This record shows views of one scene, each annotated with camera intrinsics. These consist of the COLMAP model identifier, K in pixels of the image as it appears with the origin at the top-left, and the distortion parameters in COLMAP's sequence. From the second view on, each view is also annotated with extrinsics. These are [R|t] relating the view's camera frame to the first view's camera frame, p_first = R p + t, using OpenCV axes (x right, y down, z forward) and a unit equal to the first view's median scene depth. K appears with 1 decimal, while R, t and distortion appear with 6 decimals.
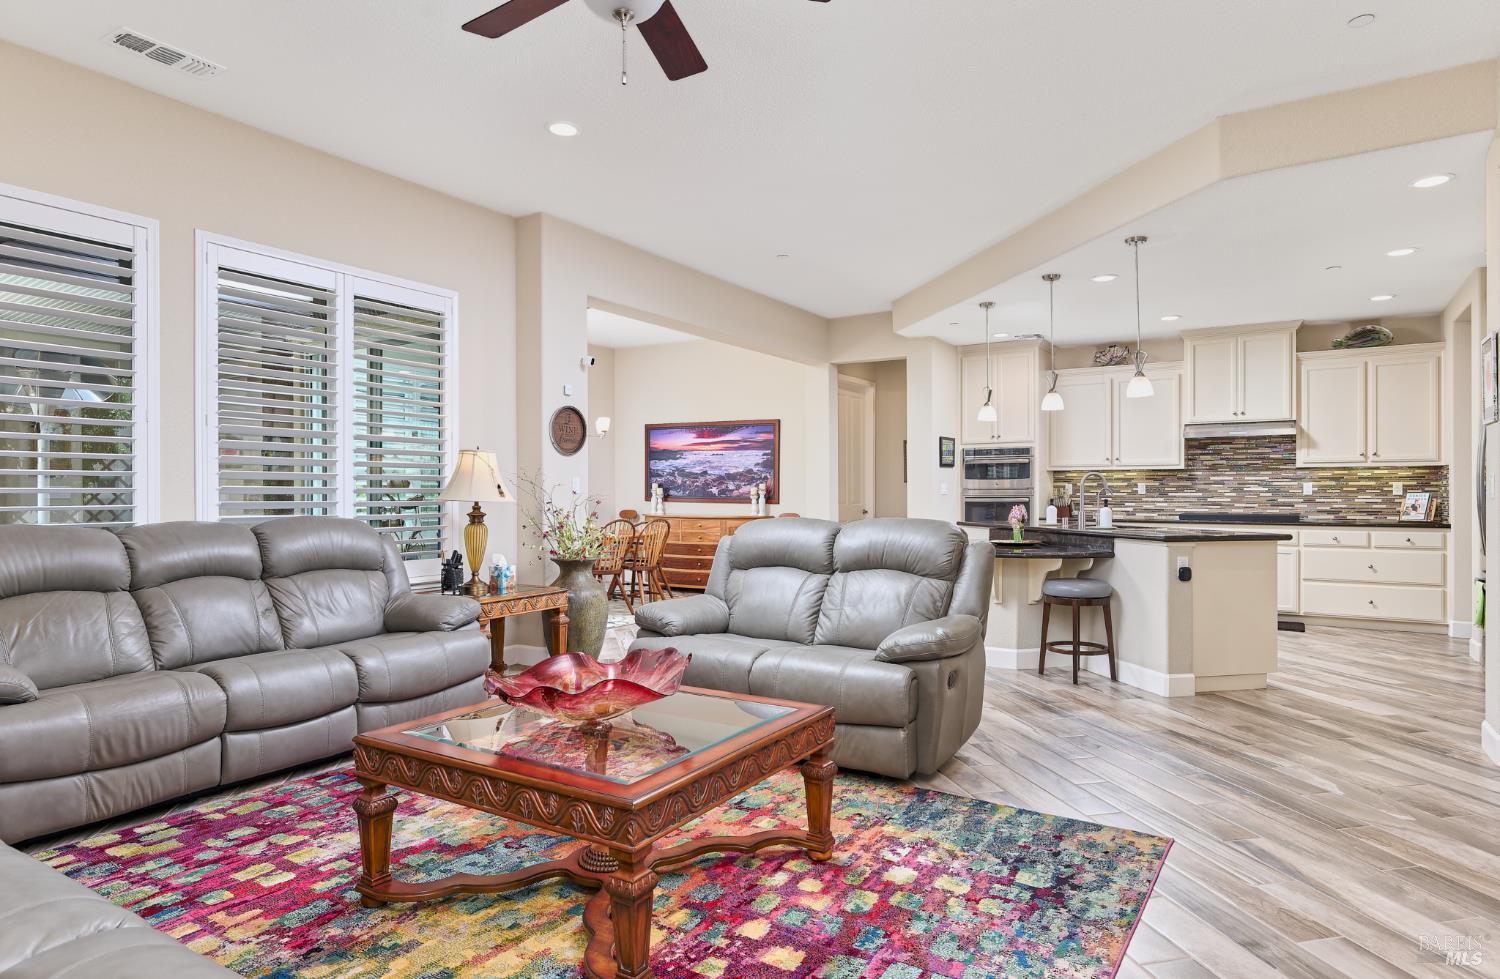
lens RADIAL K [[858.2, 0, 739.0], [0, 858.2, 492.3], [0, 0, 1]] dist [0.007113, -0.000643]
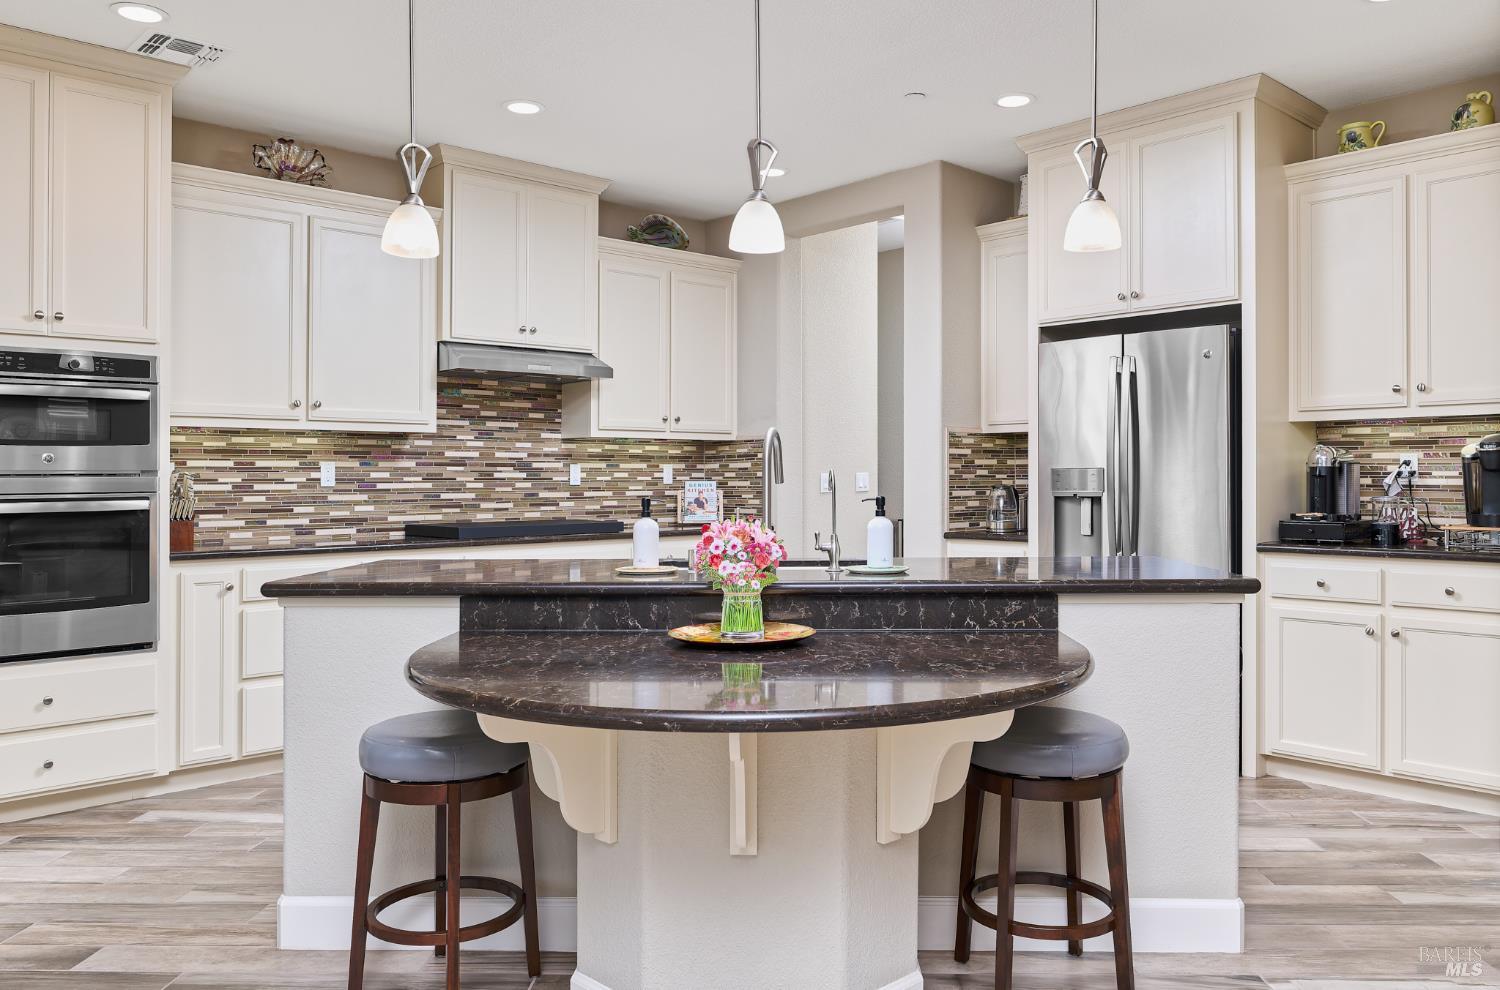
lens RADIAL K [[1180.2, 0, 749.7], [0, 1180.2, 491.3], [0, 0, 1]] dist [-0.012822, -0.007011]
pose [[0.243499, -0.011797, 0.969829, -0.082952], [0.005077, 0.999928, 0.010889, -0.000896], [-0.969888, 0.002273, 0.243541, 0.699648]]
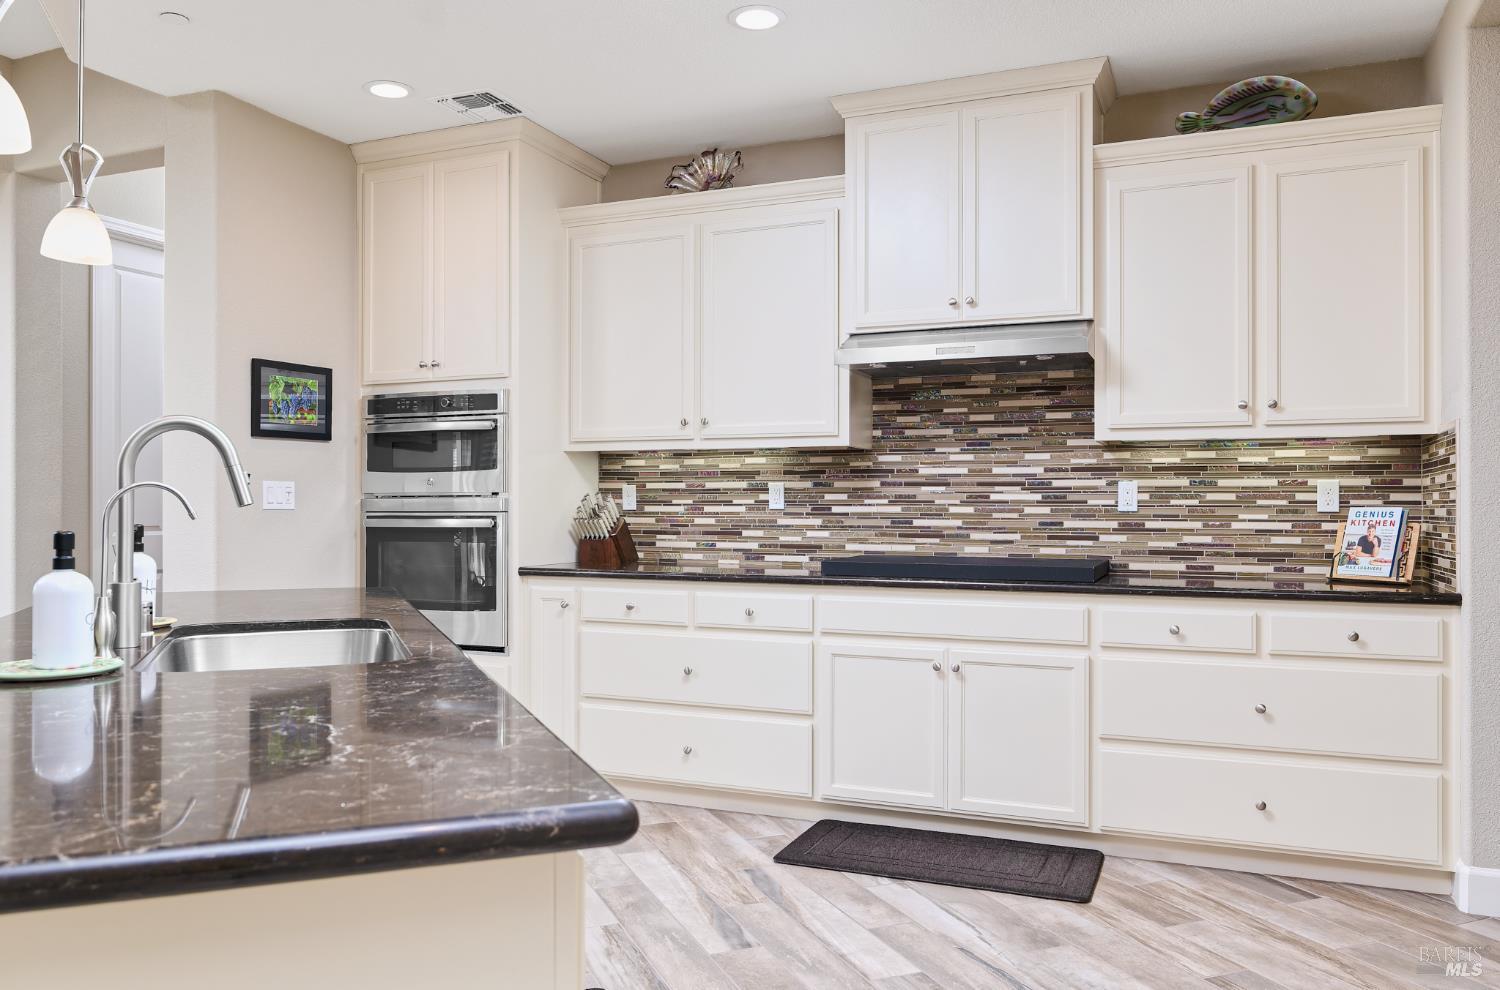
lens RADIAL K [[1070.8, 0, 752.5], [0, 1070.8, 496.9], [0, 0, 1]] dist [0.000756, -0.001133]
pose [[0.987038, 0.002447, 0.160466, 0.411757], [-0.001295, 0.999973, -0.007285, 0.000102], [-0.160479, 0.006982, 0.987014, 0.539822]]
